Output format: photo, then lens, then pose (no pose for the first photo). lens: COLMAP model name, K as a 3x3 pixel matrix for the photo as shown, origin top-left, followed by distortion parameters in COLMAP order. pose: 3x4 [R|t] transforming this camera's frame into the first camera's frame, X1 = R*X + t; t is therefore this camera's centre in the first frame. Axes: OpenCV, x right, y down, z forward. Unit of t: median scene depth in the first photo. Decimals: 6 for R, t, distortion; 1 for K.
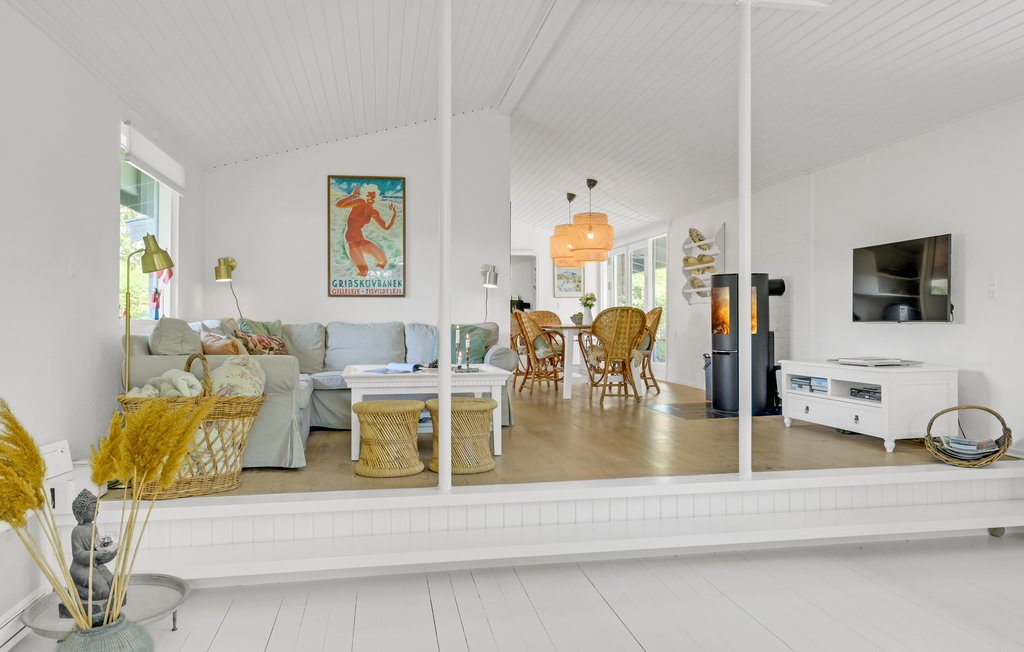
lens RADIAL K [[736.0, 0, 512.0], [0, 736.0, 326.0], [0, 0, 1]] dist [-0.006043, -0.001118]
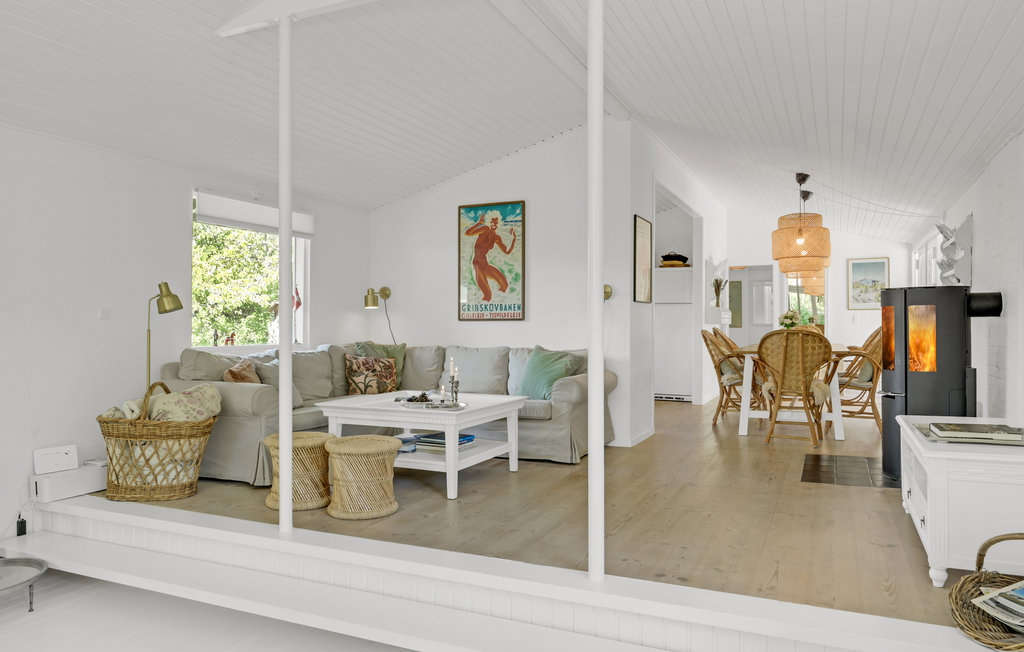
lens RADIAL K [[695.7, 0, 512.0], [0, 695.7, 326.0], [0, 0, 1]] dist [-0.005318, -0.004716]
pose [[0.821526, 0.003088, -0.570163, 0.381170], [-0.005643, 0.999980, -0.002715, -0.029697], [0.570143, 0.005448, 0.821527, 0.220353]]
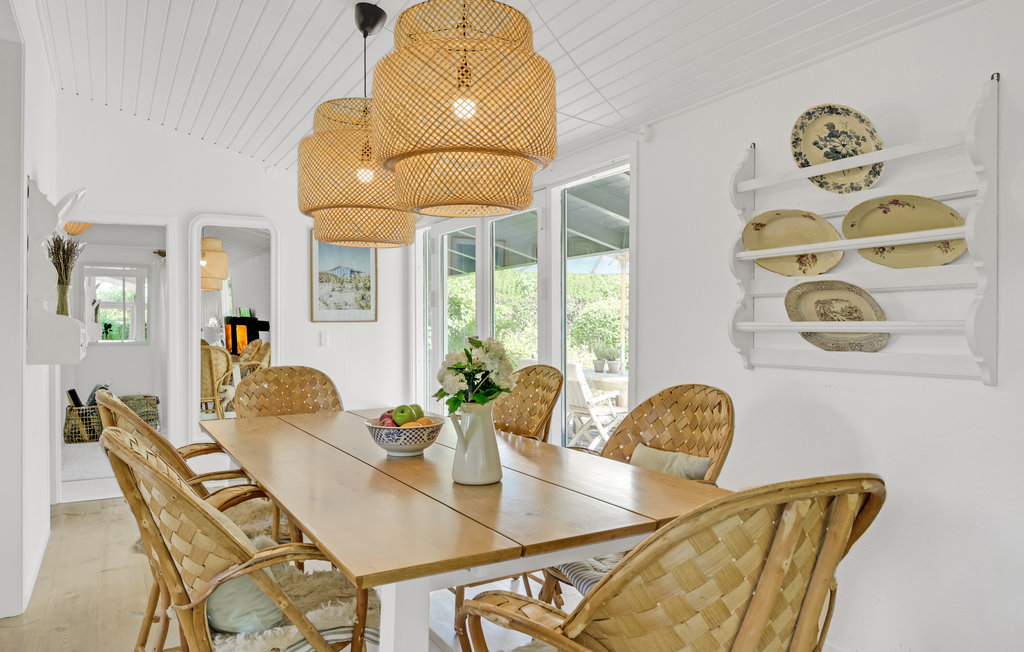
lens RADIAL K [[736.0, 0, 512.0], [0, 736.0, 326.0], [0, 0, 1]] dist [-0.006043, -0.001118]
pose [[0.947679, 0.002675, 0.319213, 0.056244], [0.000086, 0.999963, -0.008635, -0.061541], [-0.319224, 0.008210, 0.947644, 1.005692]]
